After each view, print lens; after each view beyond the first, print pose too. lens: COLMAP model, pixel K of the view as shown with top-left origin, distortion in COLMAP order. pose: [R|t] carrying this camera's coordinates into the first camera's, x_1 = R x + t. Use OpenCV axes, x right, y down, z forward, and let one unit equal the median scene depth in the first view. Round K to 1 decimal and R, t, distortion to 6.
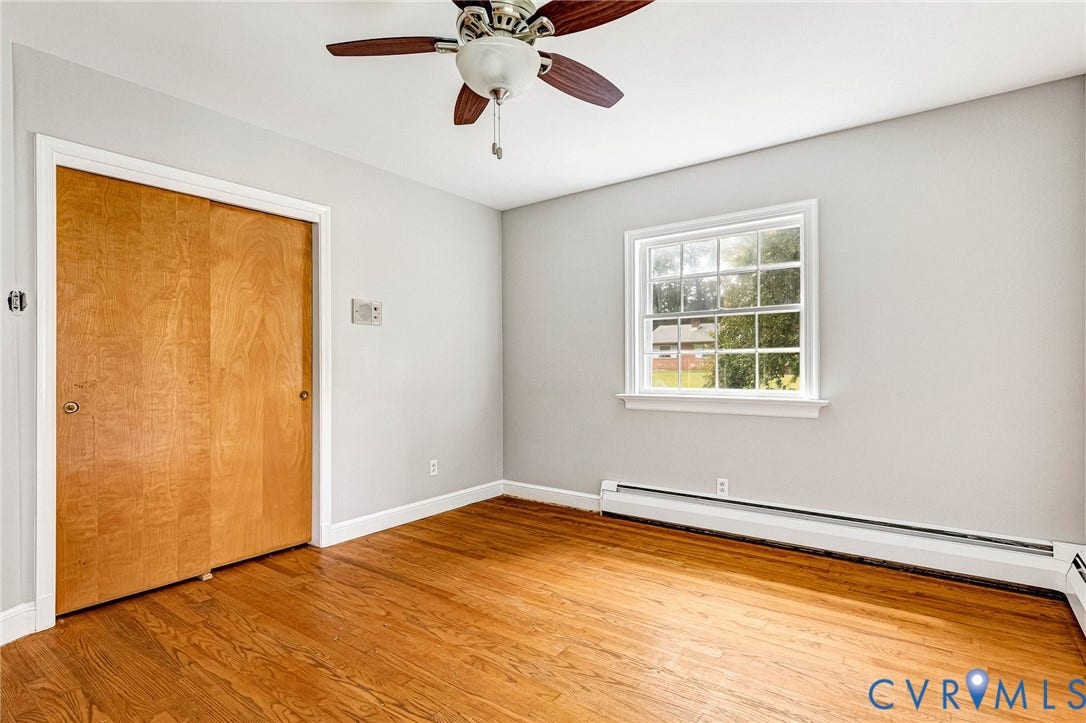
lens RADIAL K [[531.5, 0, 547.4], [0, 531.5, 362.9], [0, 0, 1]] dist [0.015669, -0.001698]
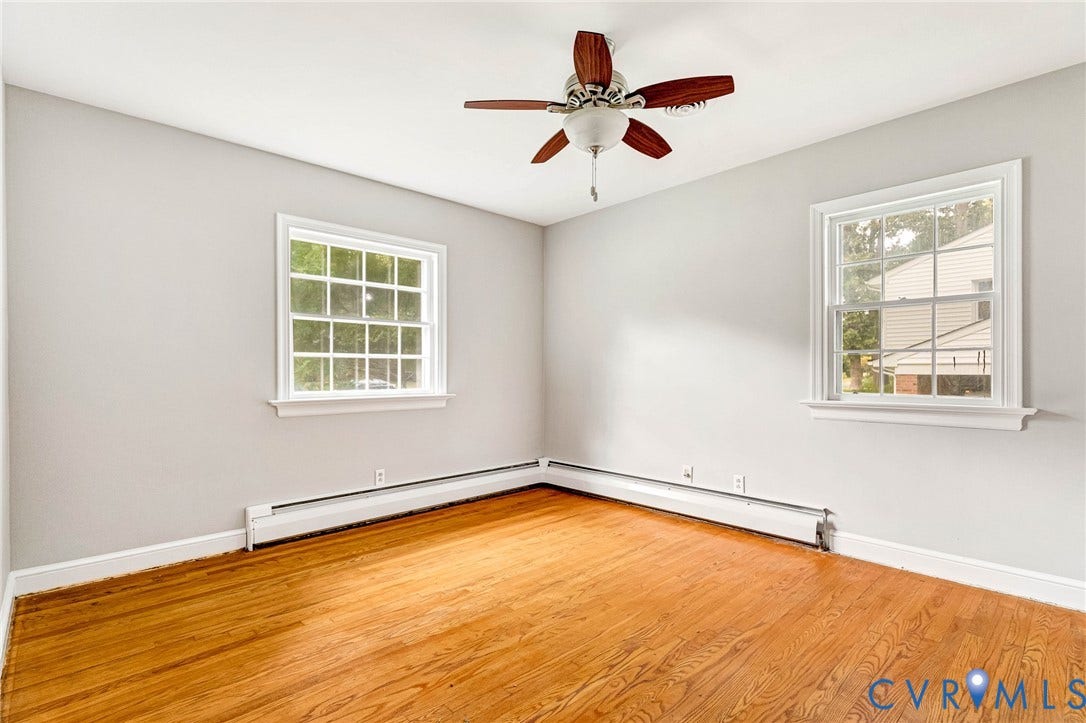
lens RADIAL K [[518.5, 0, 543.2], [0, 518.5, 367.1], [0, 0, 1]] dist [0.009327, -0.000429]
pose [[0.182199, 0.011023, 0.983200, -0.709938], [-0.005827, 0.999932, -0.010131, 0.011521], [-0.983244, -0.003884, 0.182250, 0.485008]]
